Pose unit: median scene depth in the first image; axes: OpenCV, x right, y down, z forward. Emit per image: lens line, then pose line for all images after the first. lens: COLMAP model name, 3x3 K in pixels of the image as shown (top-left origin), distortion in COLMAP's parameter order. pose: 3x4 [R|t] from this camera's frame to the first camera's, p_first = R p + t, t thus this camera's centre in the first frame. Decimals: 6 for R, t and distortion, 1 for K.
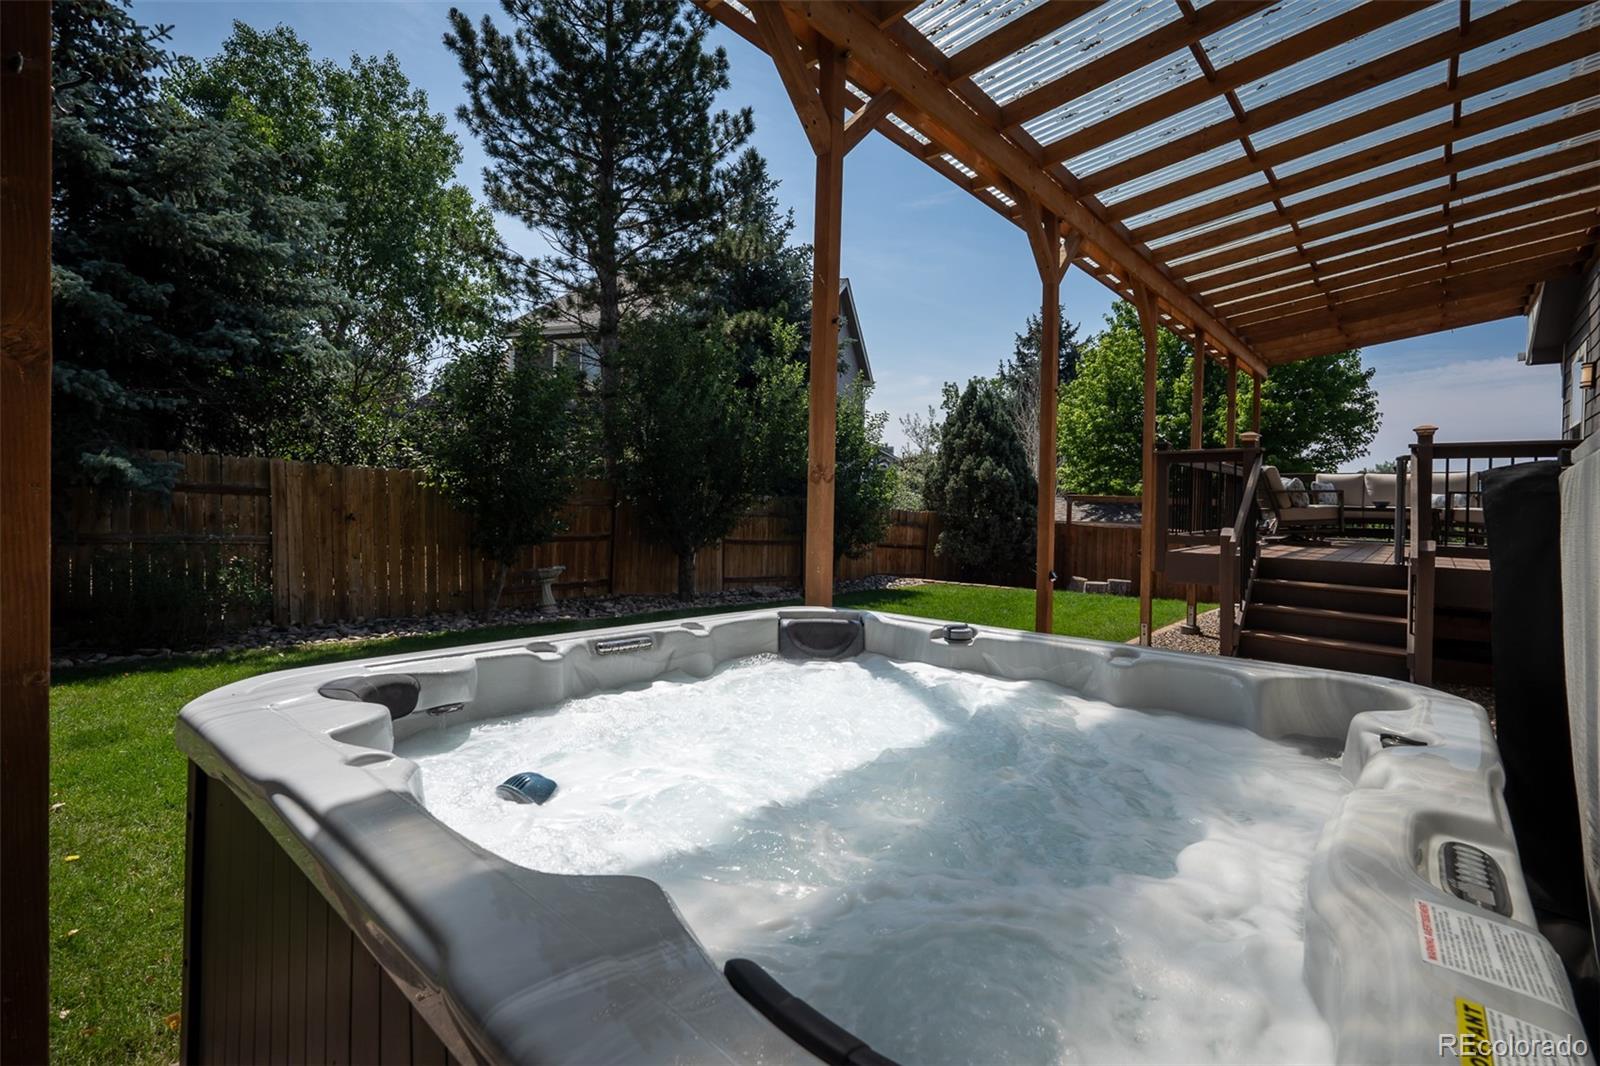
lens RADIAL K [[724.5, 0, 792.8], [0, 724.5, 508.5], [0, 0, 1]] dist [-0.008630, 0.000569]
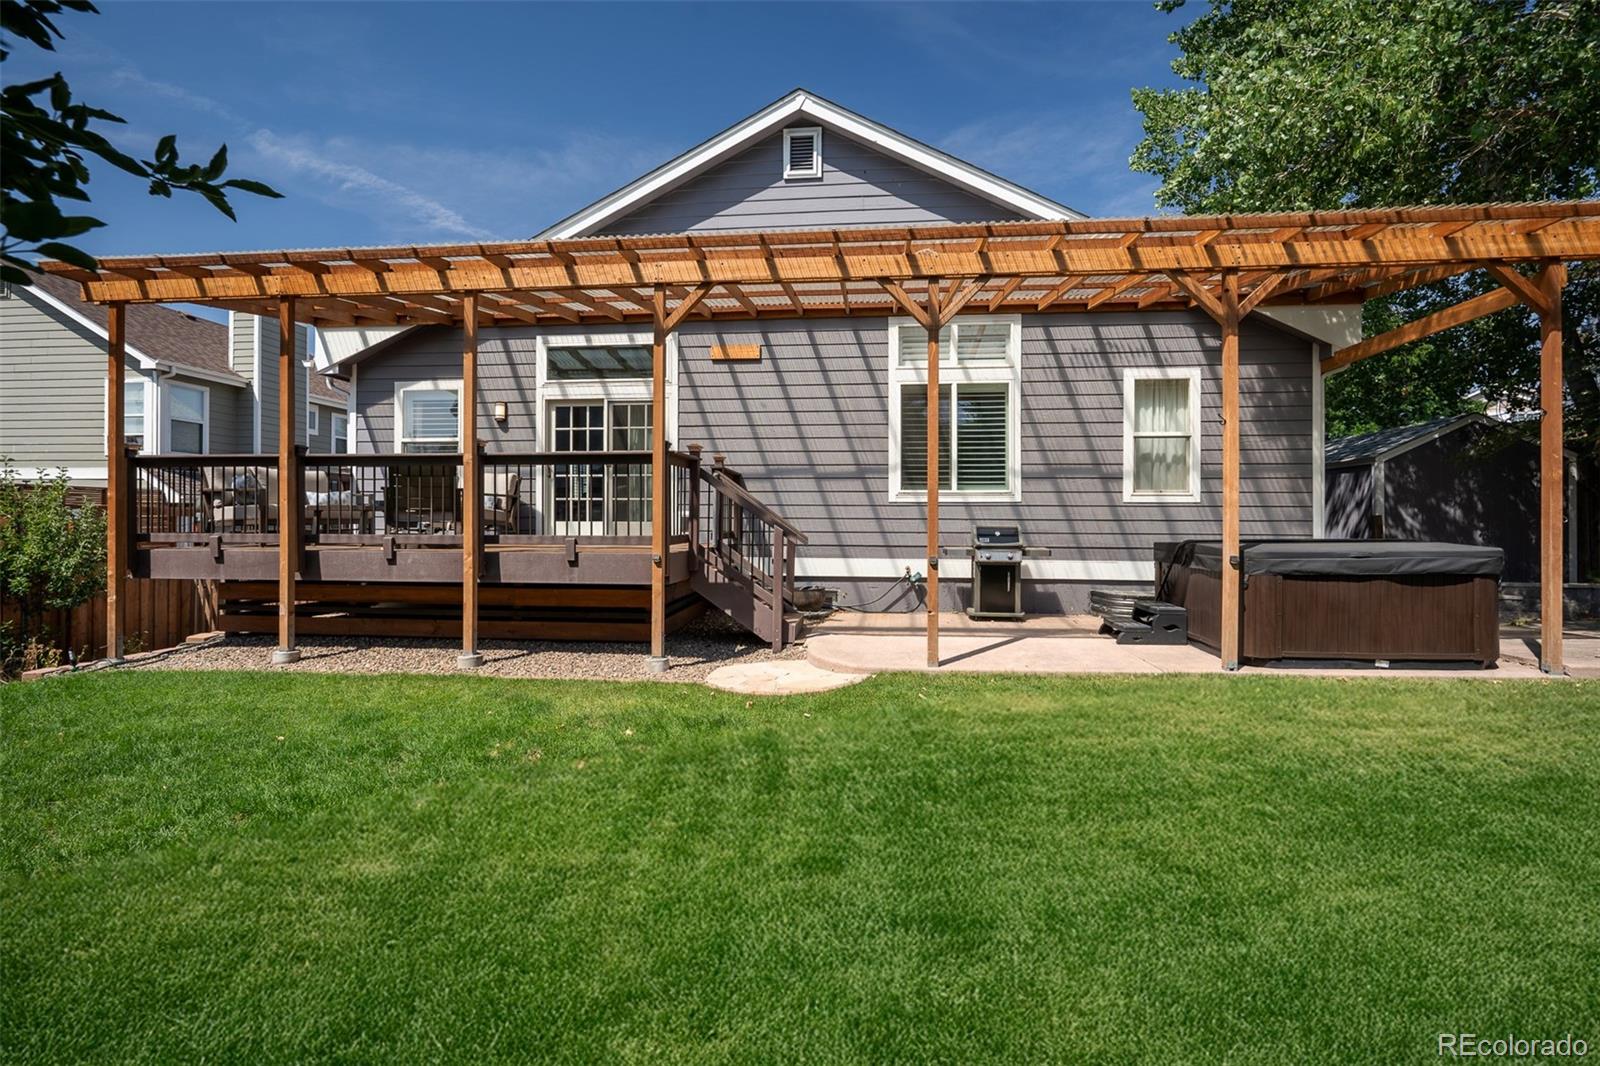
lens RADIAL K [[724.5, 0, 813.2], [0, 724.5, 523.4], [0, 0, 1]] dist [-0.008630, 0.000569]
pose [[-0.598713, -0.025389, 0.800561, -0.160874], [-0.004096, 0.999581, 0.028637, -0.004811], [-0.800953, 0.013866, -0.598567, 0.589410]]
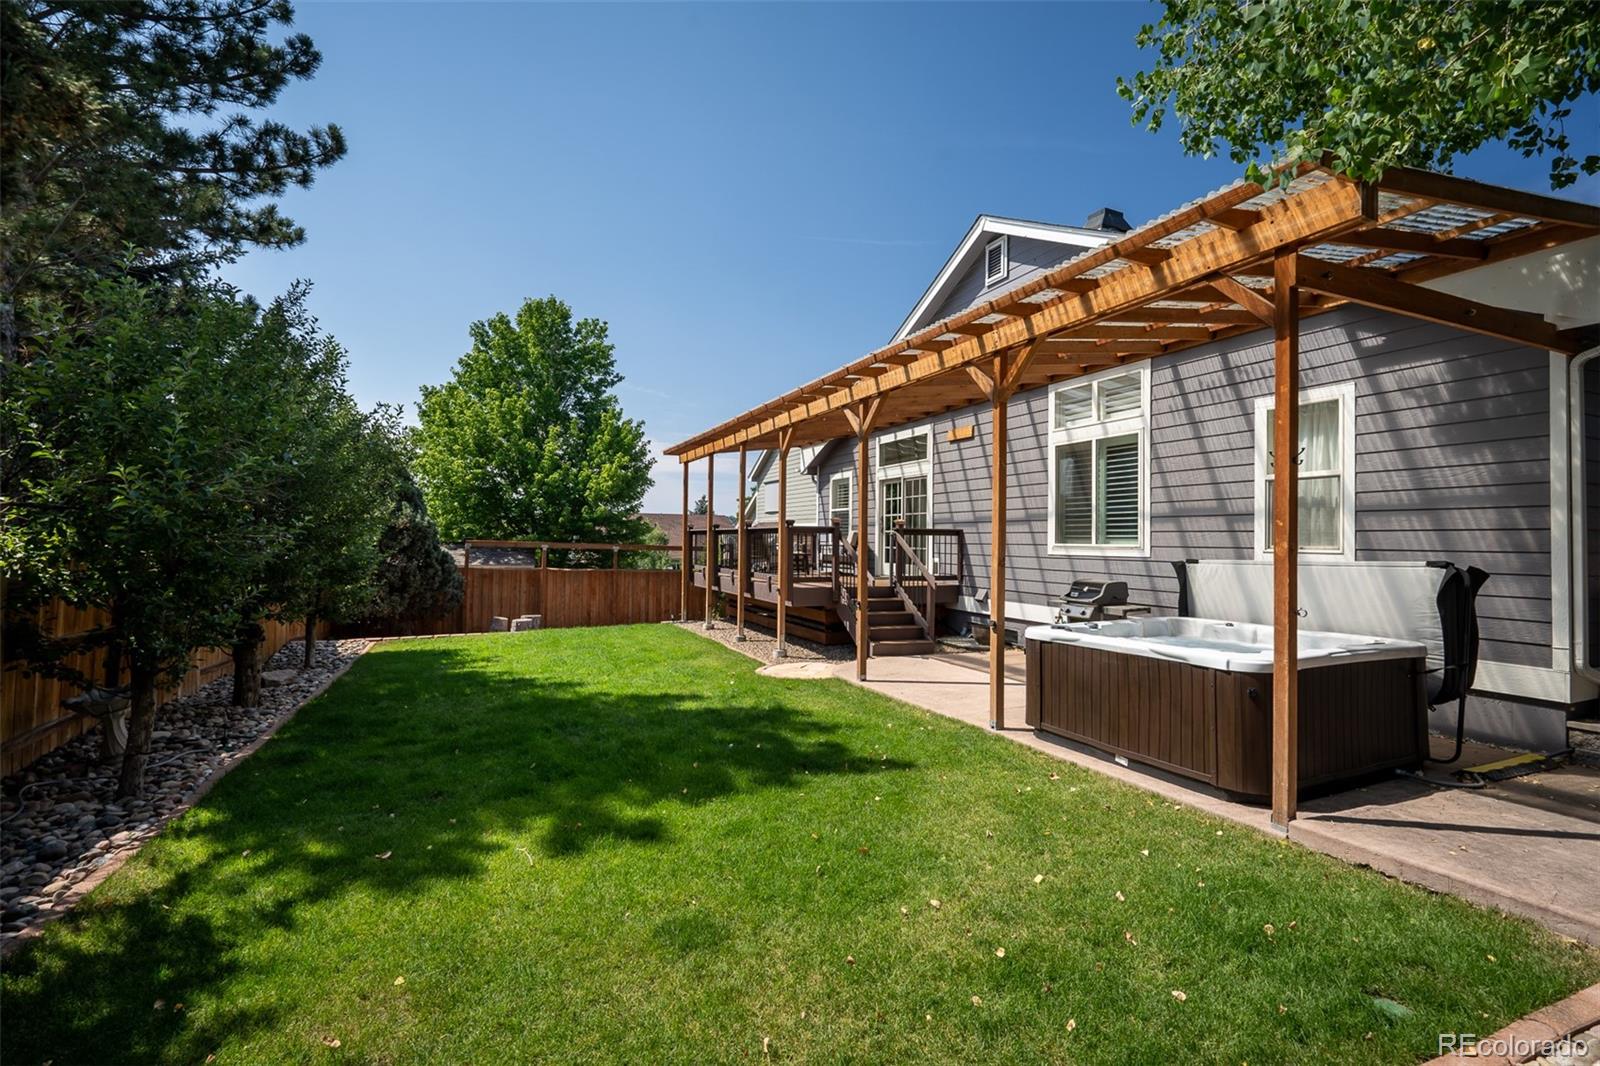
lens RADIAL K [[724.5, 0, 803.4], [0, 724.5, 525.5], [0, 0, 1]] dist [-0.008630, 0.000569]
pose [[0.394411, 0.004200, 0.918925, -0.394959], [0.008932, 0.999925, -0.008403, -0.027342], [-0.918891, 0.011522, 0.394343, 0.140744]]
